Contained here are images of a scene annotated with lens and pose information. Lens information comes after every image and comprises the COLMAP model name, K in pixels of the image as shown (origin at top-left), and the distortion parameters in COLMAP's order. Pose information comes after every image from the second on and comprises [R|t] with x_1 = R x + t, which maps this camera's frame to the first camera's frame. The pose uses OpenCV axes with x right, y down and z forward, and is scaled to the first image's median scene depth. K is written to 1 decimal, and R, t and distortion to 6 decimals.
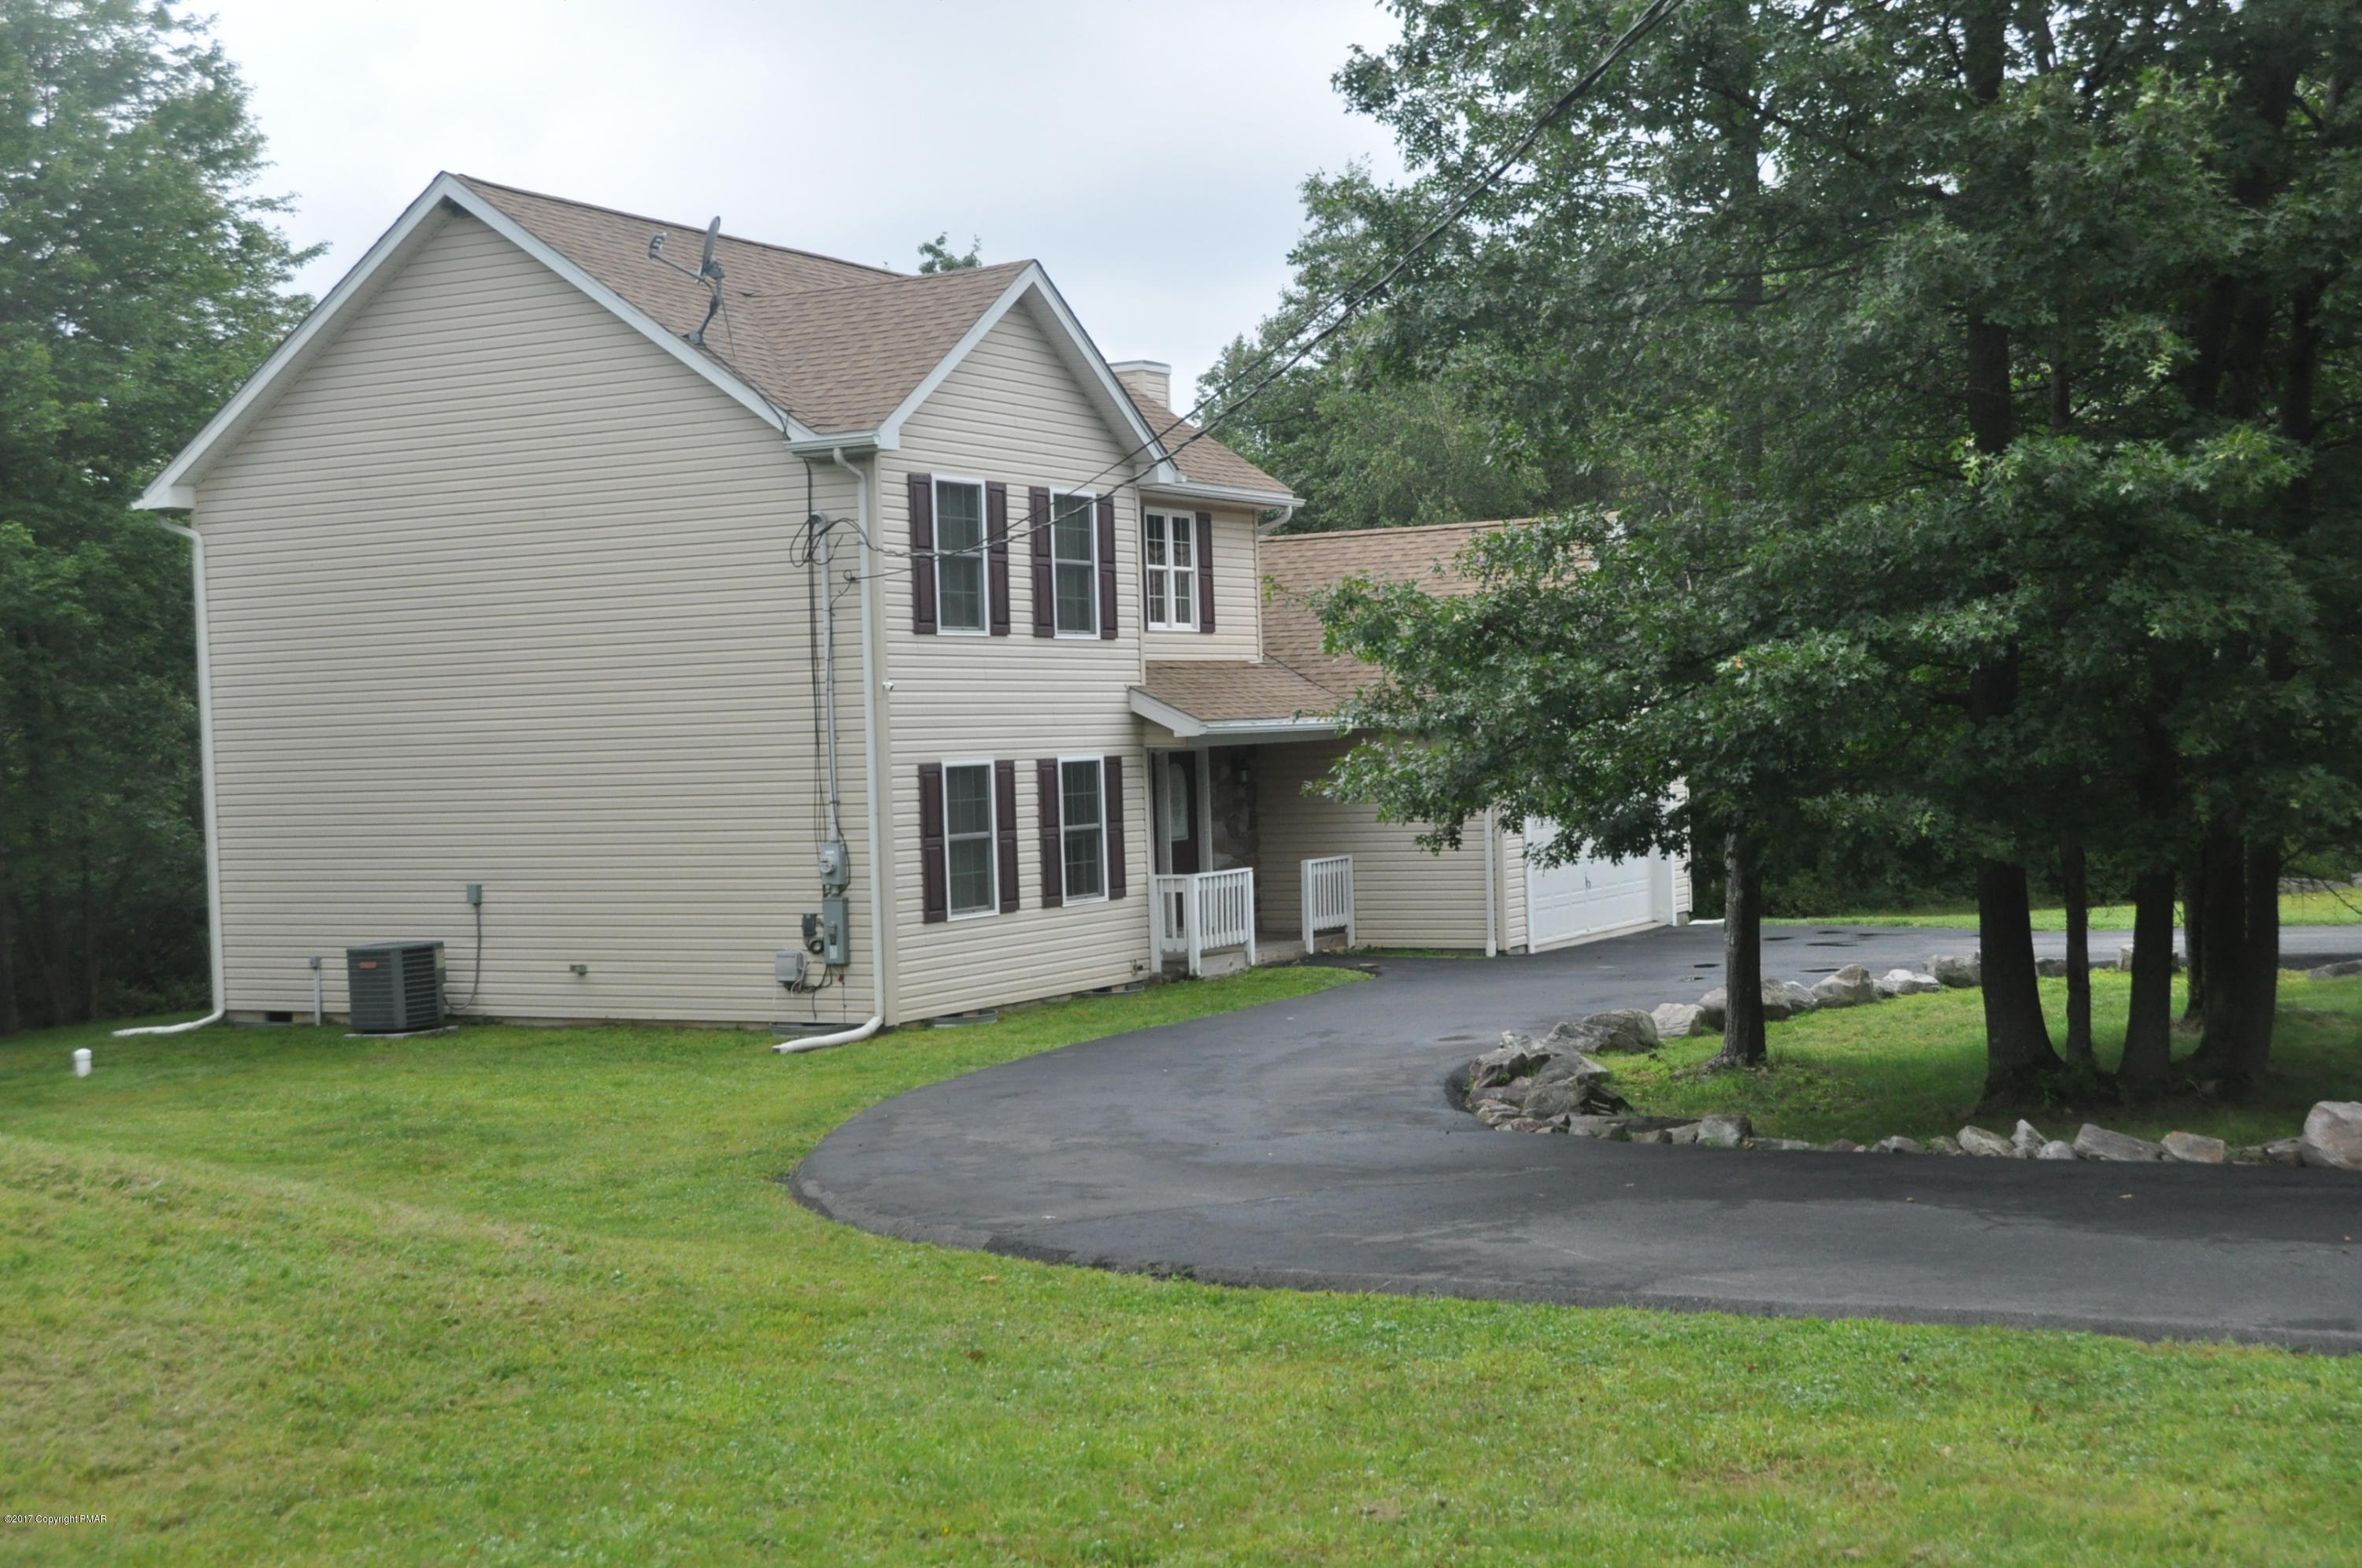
lens RADIAL K [[2949.3, 0, 1183.0], [0, 2949.3, 780.4], [0, 0, 1]] dist [0.106922, 0.000000]
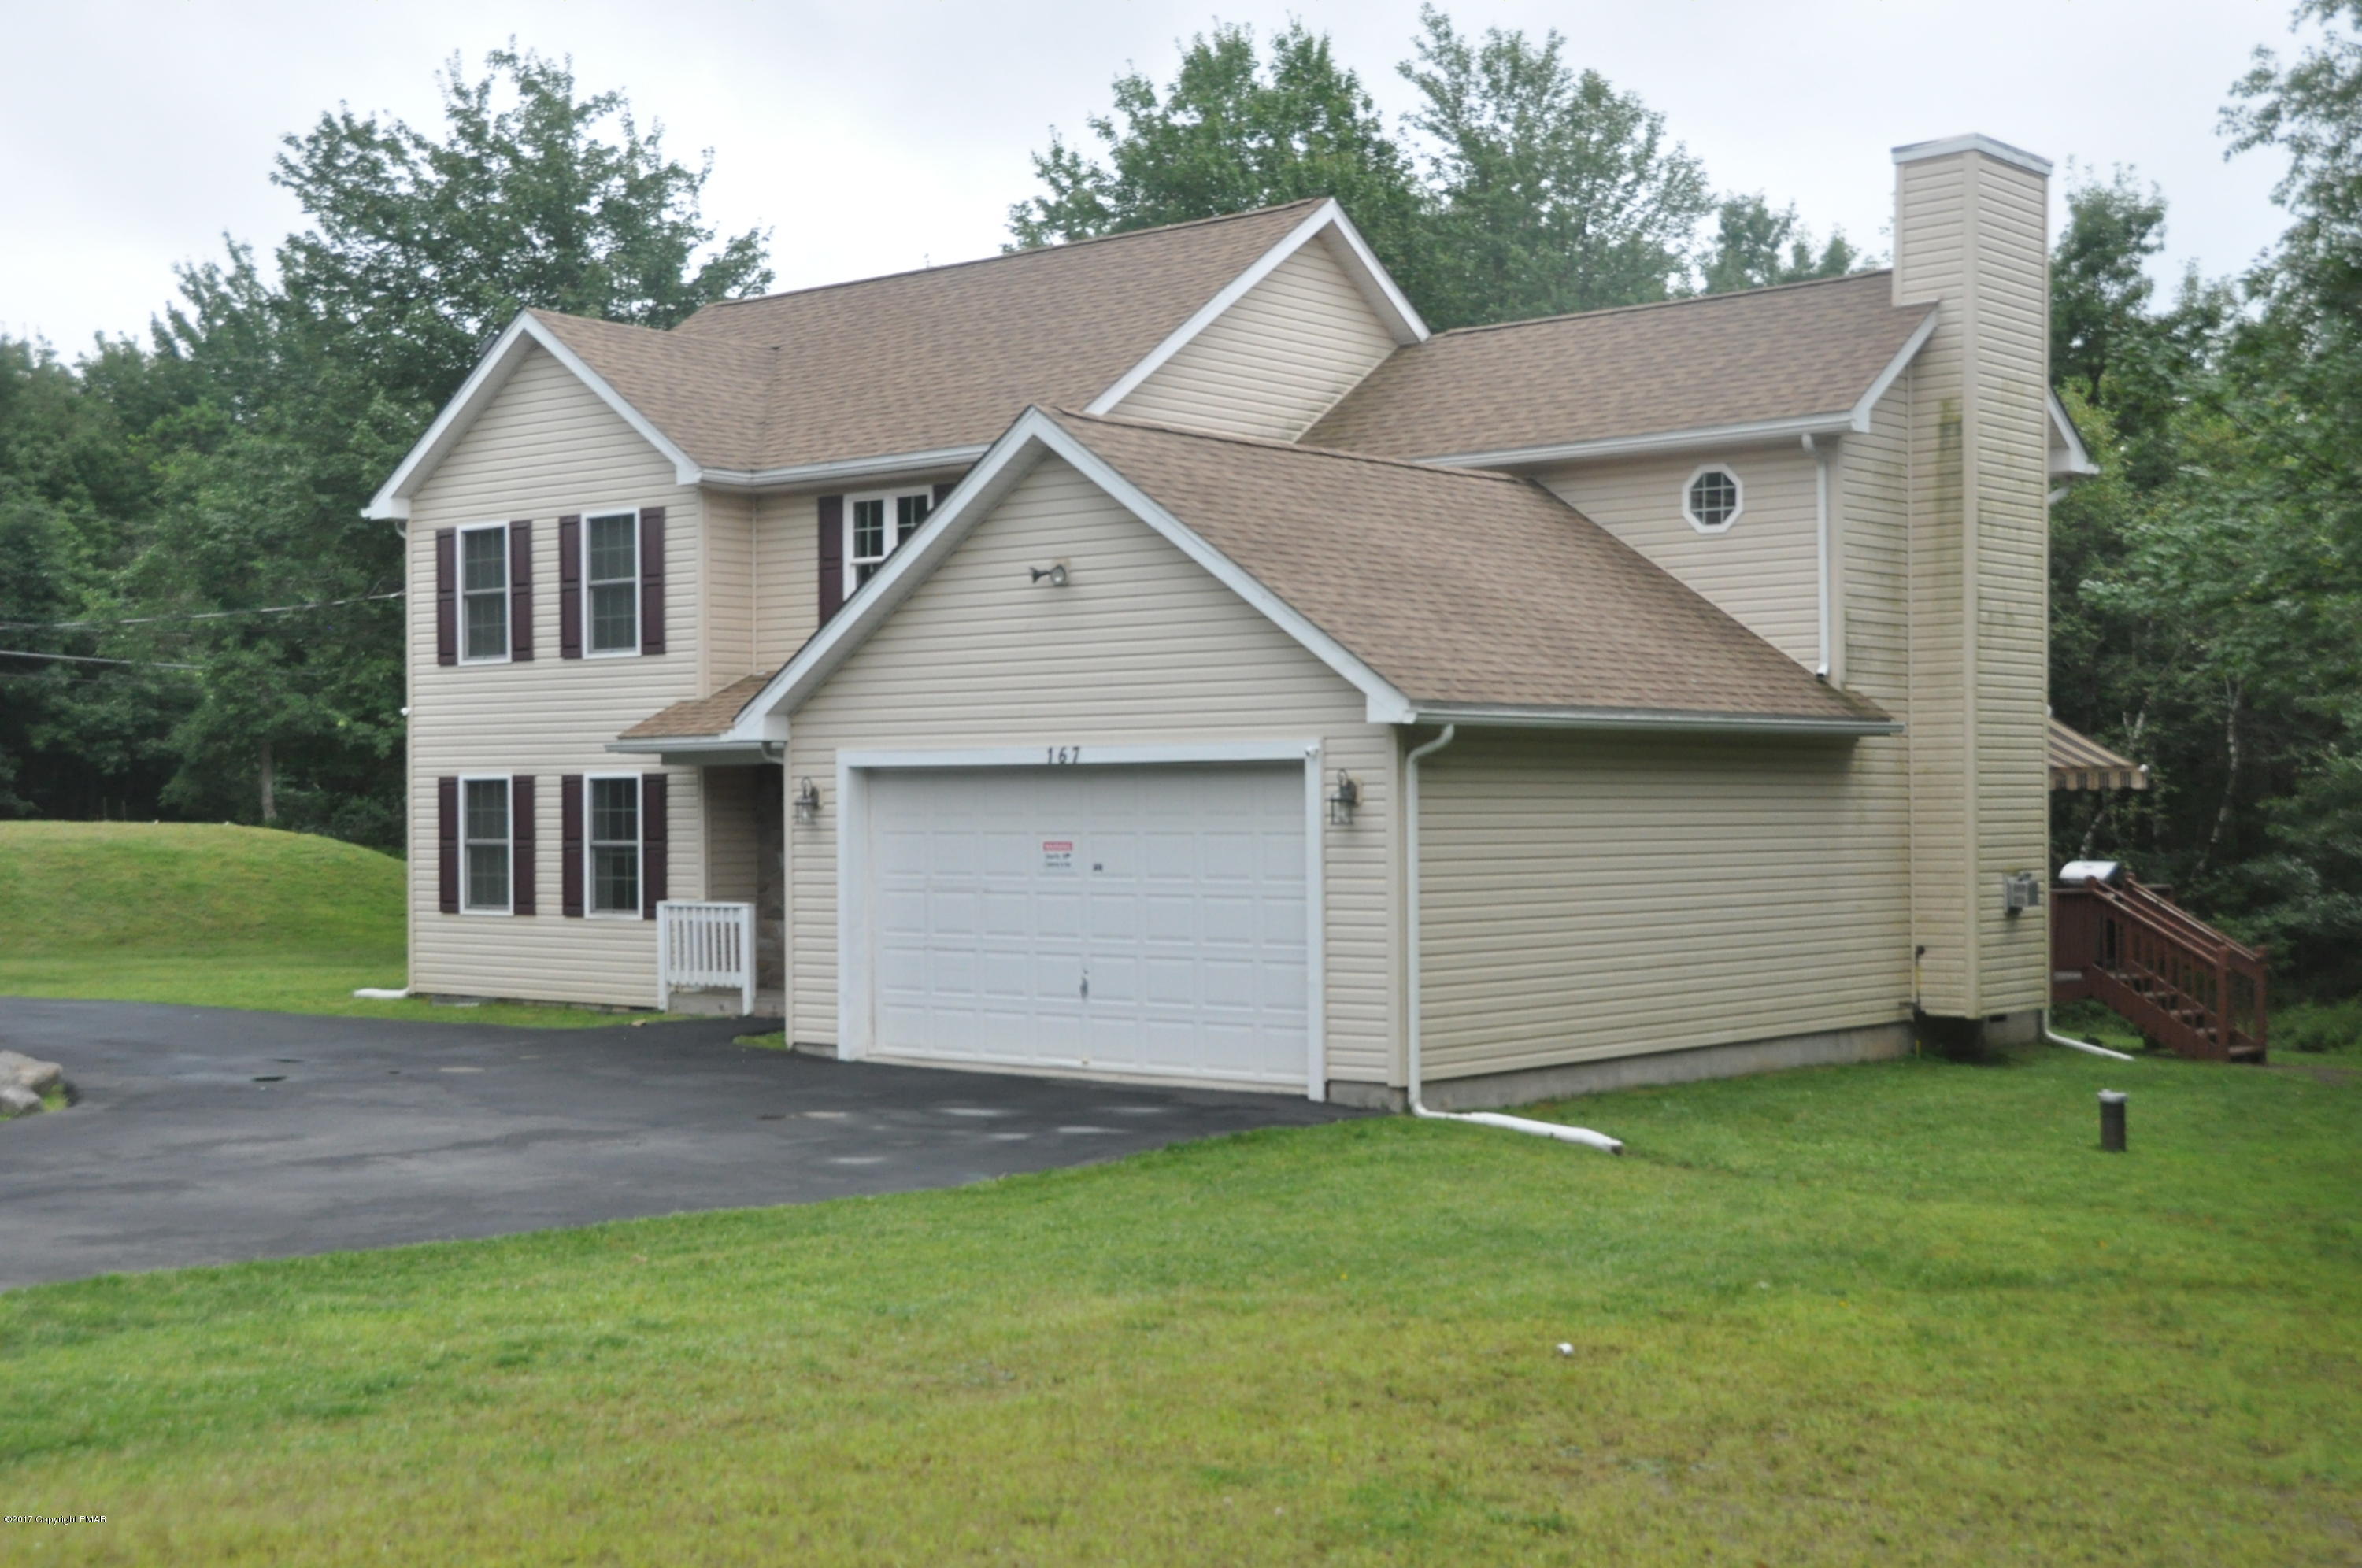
lens RADIAL K [[2949.3, 0, 1165.4], [0, 2949.3, 780.4], [0, 0, 1]] dist [0.106922, 0.000000]
pose [[-0.215075, 0.028889, -0.976170, 0.936055], [-0.000975, 0.999556, 0.029796, -0.036963], [0.976597, 0.007361, -0.214951, 1.435177]]
